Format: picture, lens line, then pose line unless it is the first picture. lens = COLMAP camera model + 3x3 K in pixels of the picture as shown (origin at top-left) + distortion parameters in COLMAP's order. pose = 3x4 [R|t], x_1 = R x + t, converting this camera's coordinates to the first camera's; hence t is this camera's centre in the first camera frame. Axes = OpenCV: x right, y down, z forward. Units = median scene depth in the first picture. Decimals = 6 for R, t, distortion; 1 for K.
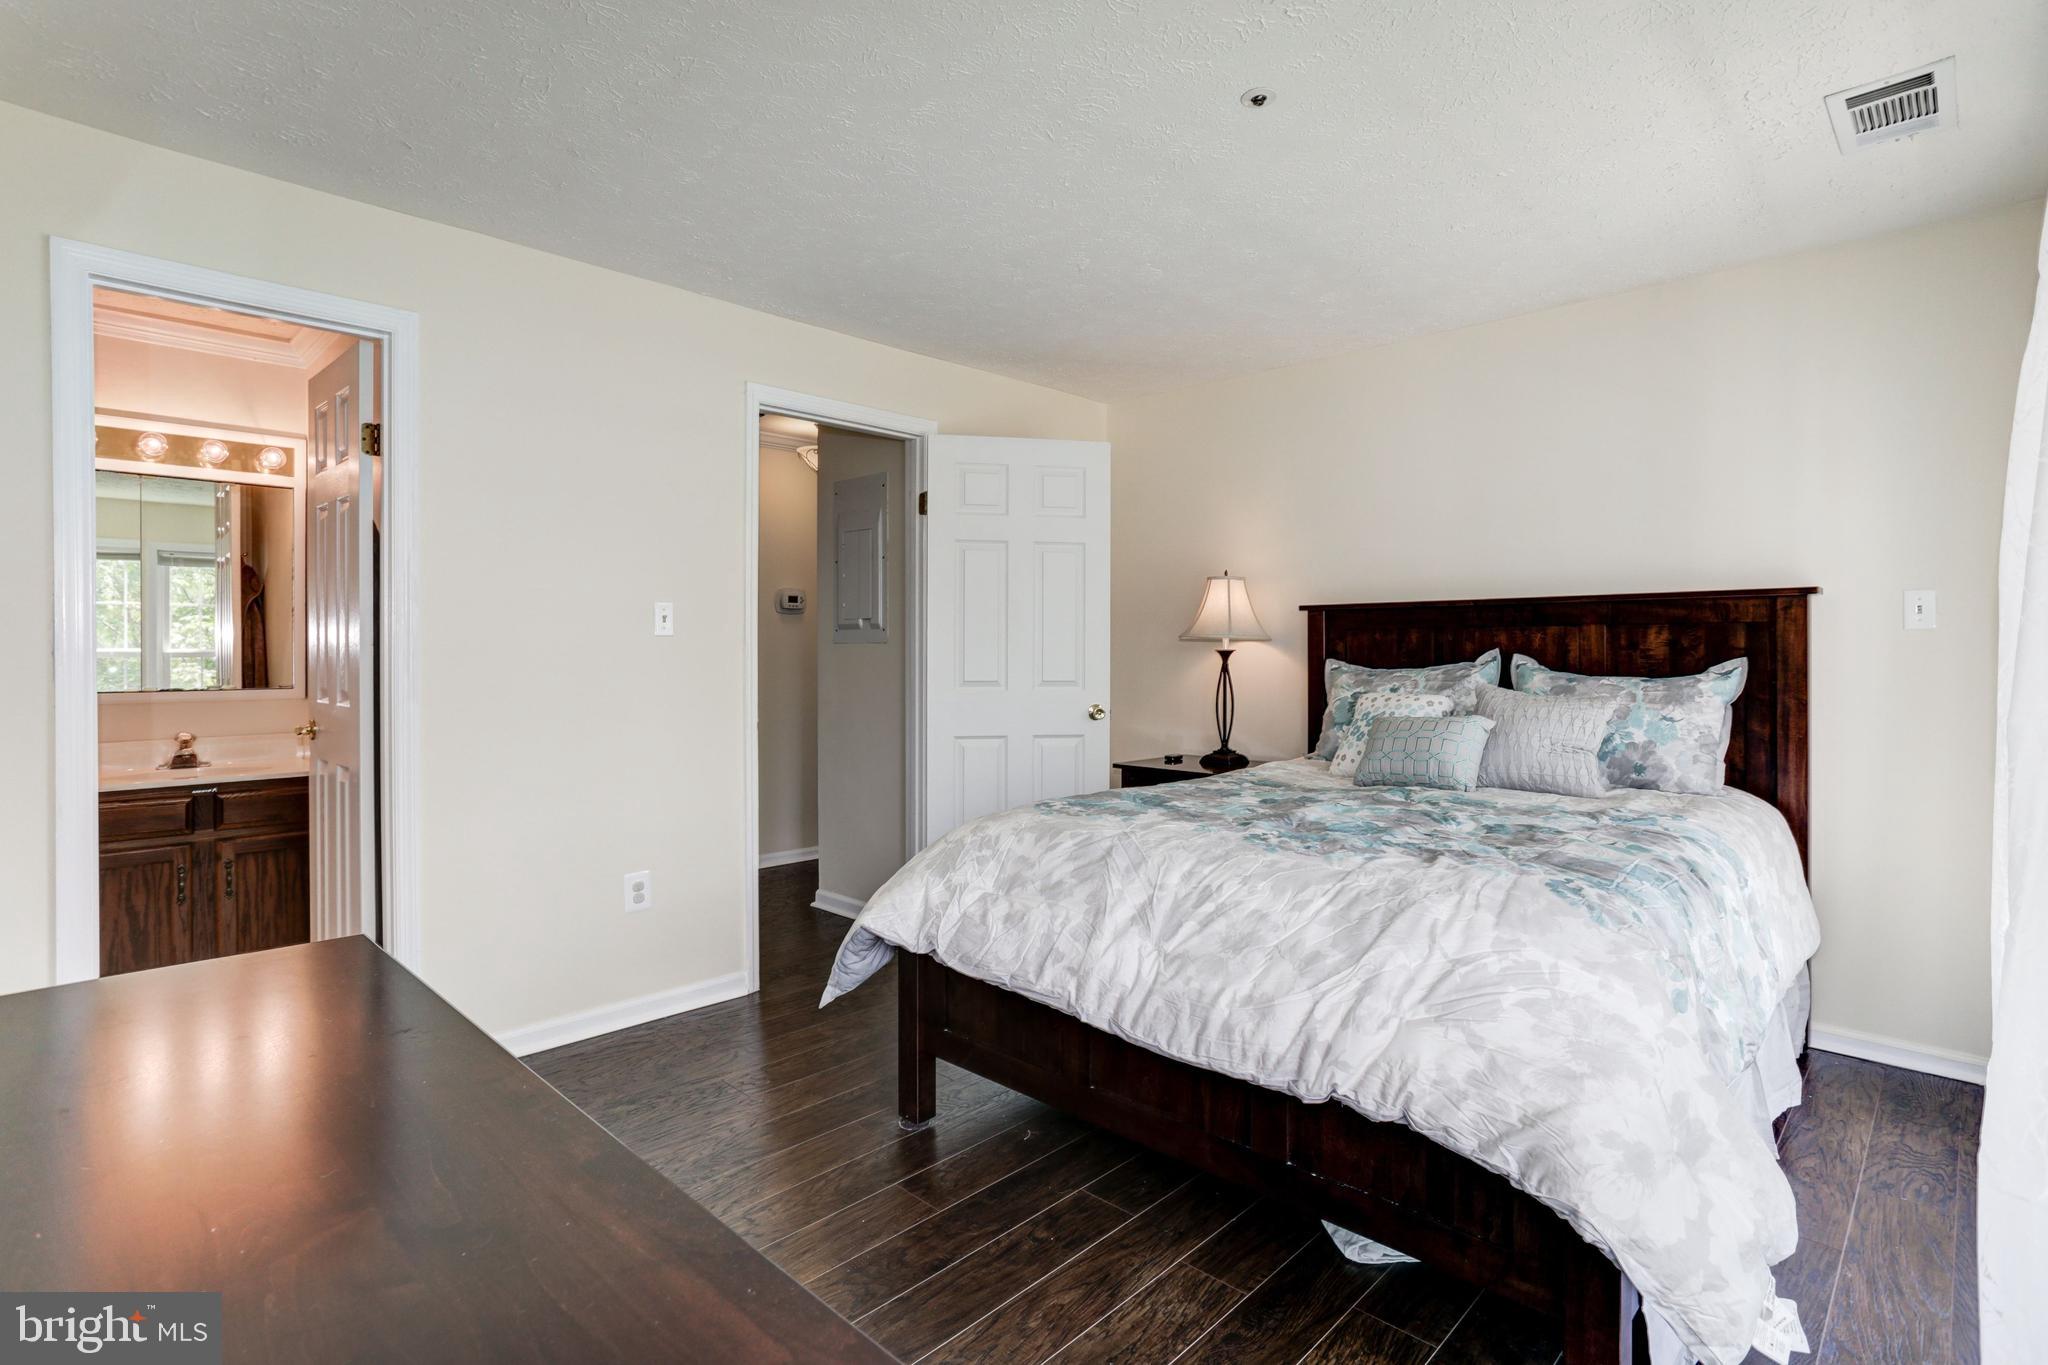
lens RADIAL K [[1039.8, 0, 997.6], [0, 1039.8, 664.4], [0, 0, 1]] dist [-0.060897, 0.045830]
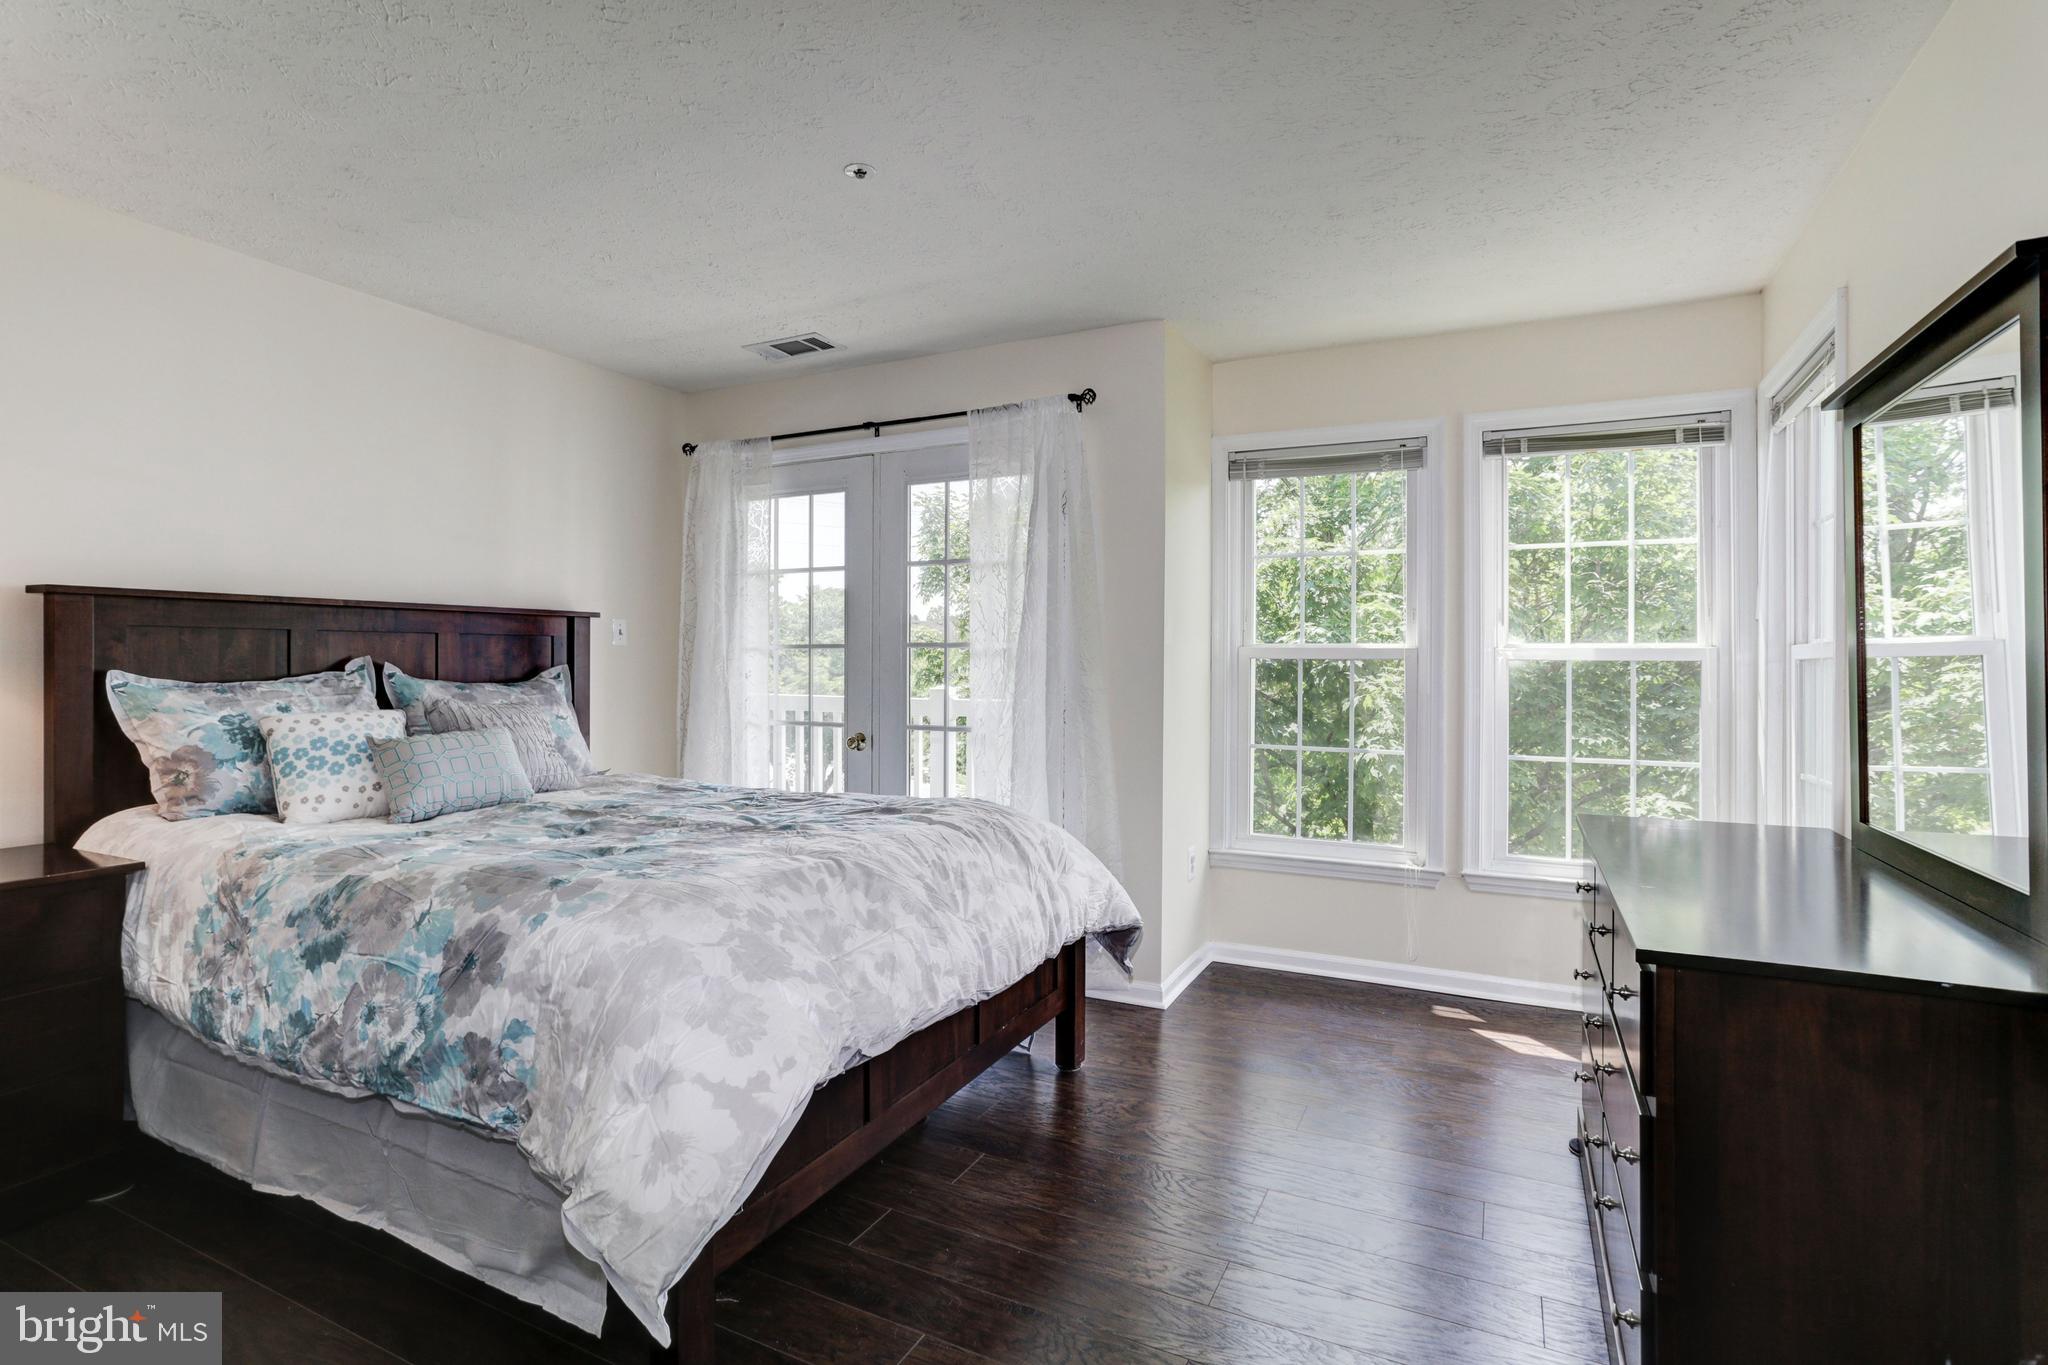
lens RADIAL K [[1039.1, 0, 972.5], [0, 1039.1, 664.6], [0, 0, 1]] dist [-0.041089, 0.035159]
pose [[-0.320496, -0.007139, 0.947223, -0.550209], [0.010477, 0.999884, 0.011080, -0.012617], [-0.947192, 0.013476, -0.320384, 0.797291]]
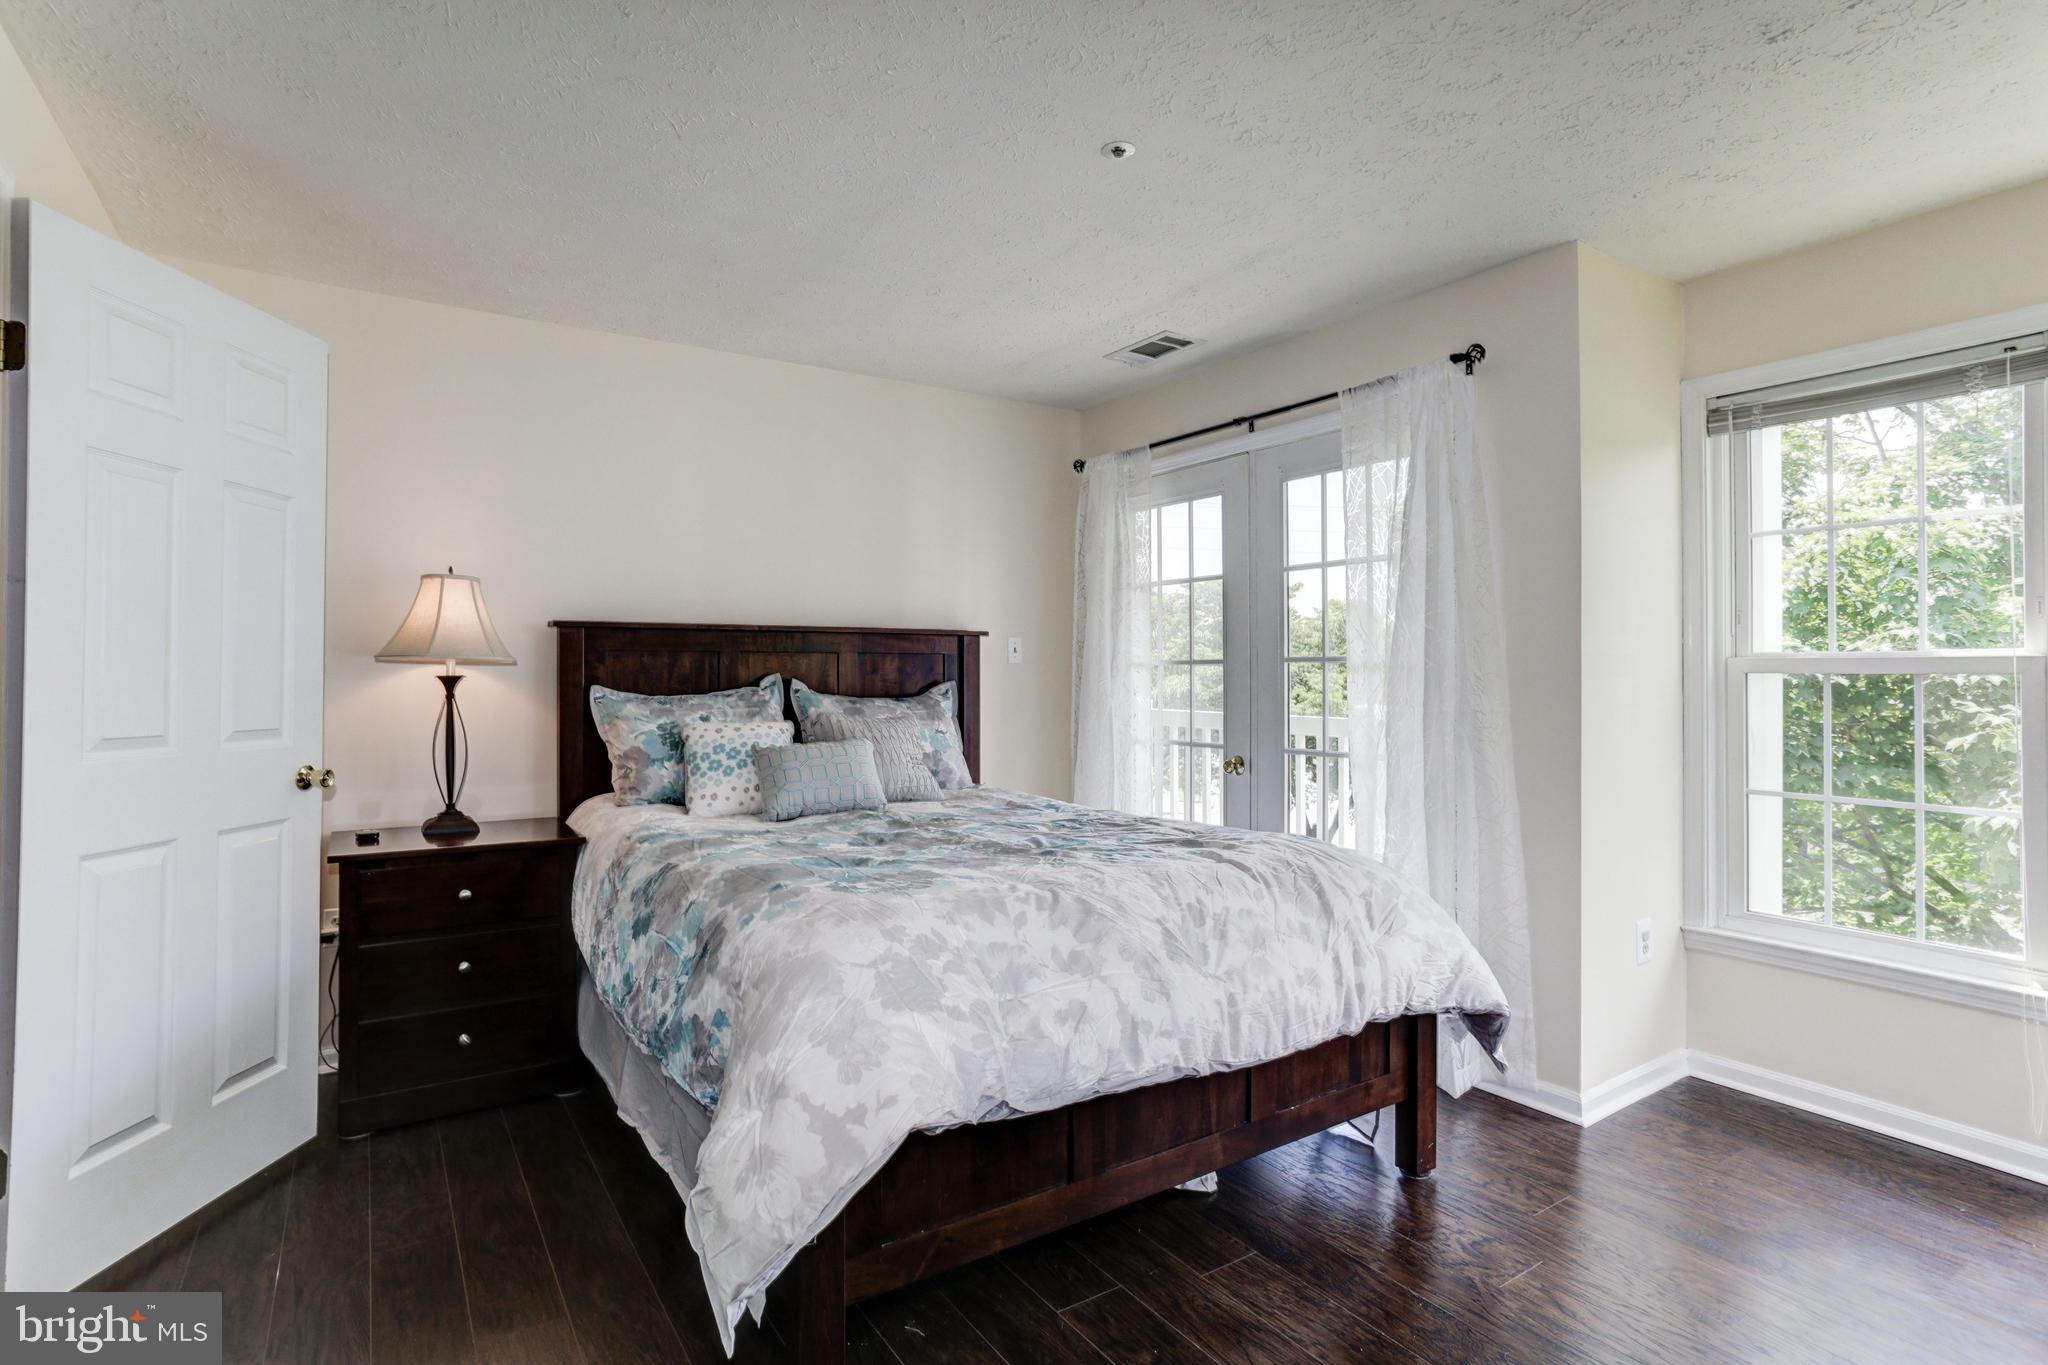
lens RADIAL K [[1039.8, 0, 997.6], [0, 1039.8, 664.4], [0, 0, 1]] dist [-0.060897, 0.045830]
pose [[0.201413, 0.008641, 0.979468, -0.505516], [0.014954, 0.999817, -0.011896, -0.009504], [-0.979392, 0.017043, 0.201247, 0.578619]]
